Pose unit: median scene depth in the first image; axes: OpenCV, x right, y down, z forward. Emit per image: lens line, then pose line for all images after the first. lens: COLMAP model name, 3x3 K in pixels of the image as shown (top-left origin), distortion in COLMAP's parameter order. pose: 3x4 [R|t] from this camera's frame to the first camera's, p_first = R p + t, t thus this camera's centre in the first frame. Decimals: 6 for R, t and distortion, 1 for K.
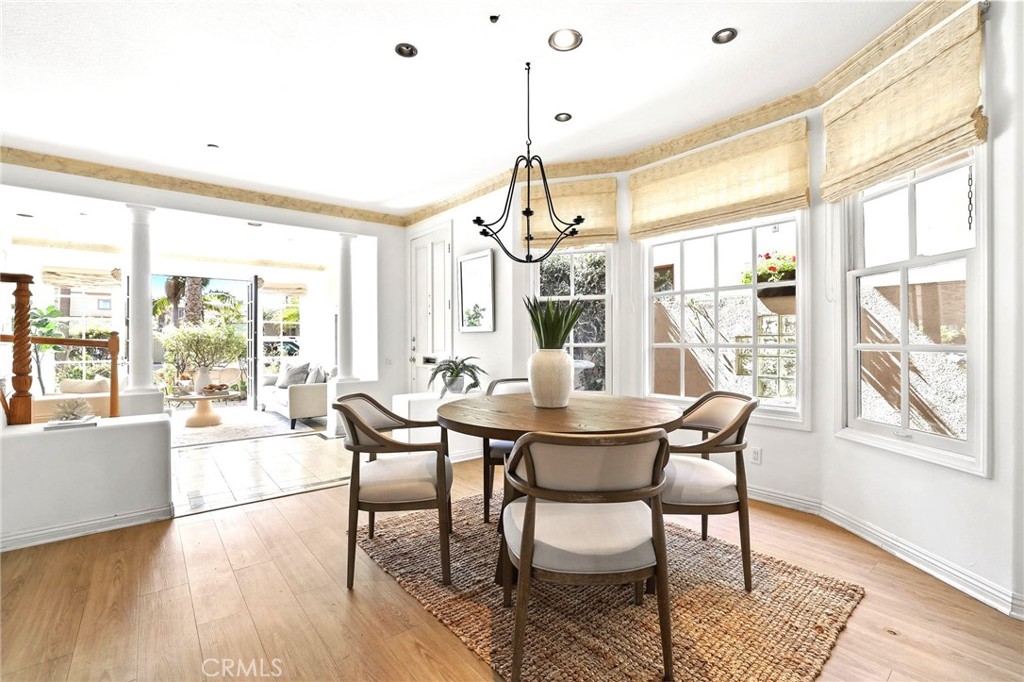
lens RADIAL K [[453.9, 0, 514.4], [0, 453.9, 343.3], [0, 0, 1]] dist [-0.047497, 0.017892]
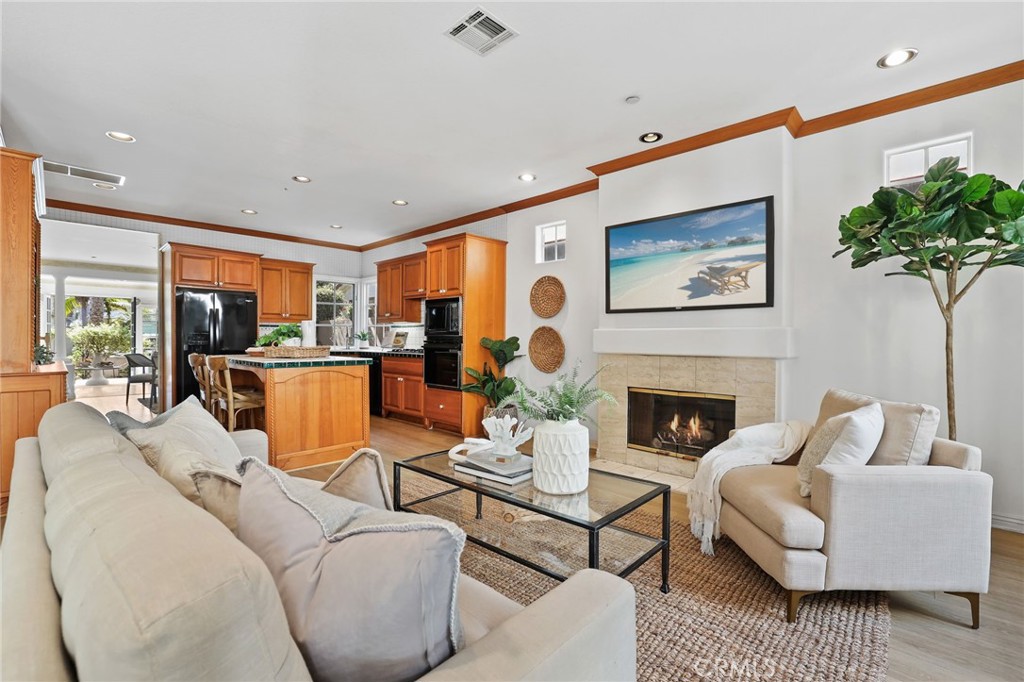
lens RADIAL K [[453.9, 0, 514.4], [0, 453.9, 343.3], [0, 0, 1]] dist [-0.047497, 0.017892]
pose [[0.992832, 0.001996, 0.119498, 0.418880], [-0.002773, 0.999976, 0.006336, 0.001579], [-0.119483, -0.006622, 0.992814, -0.532596]]
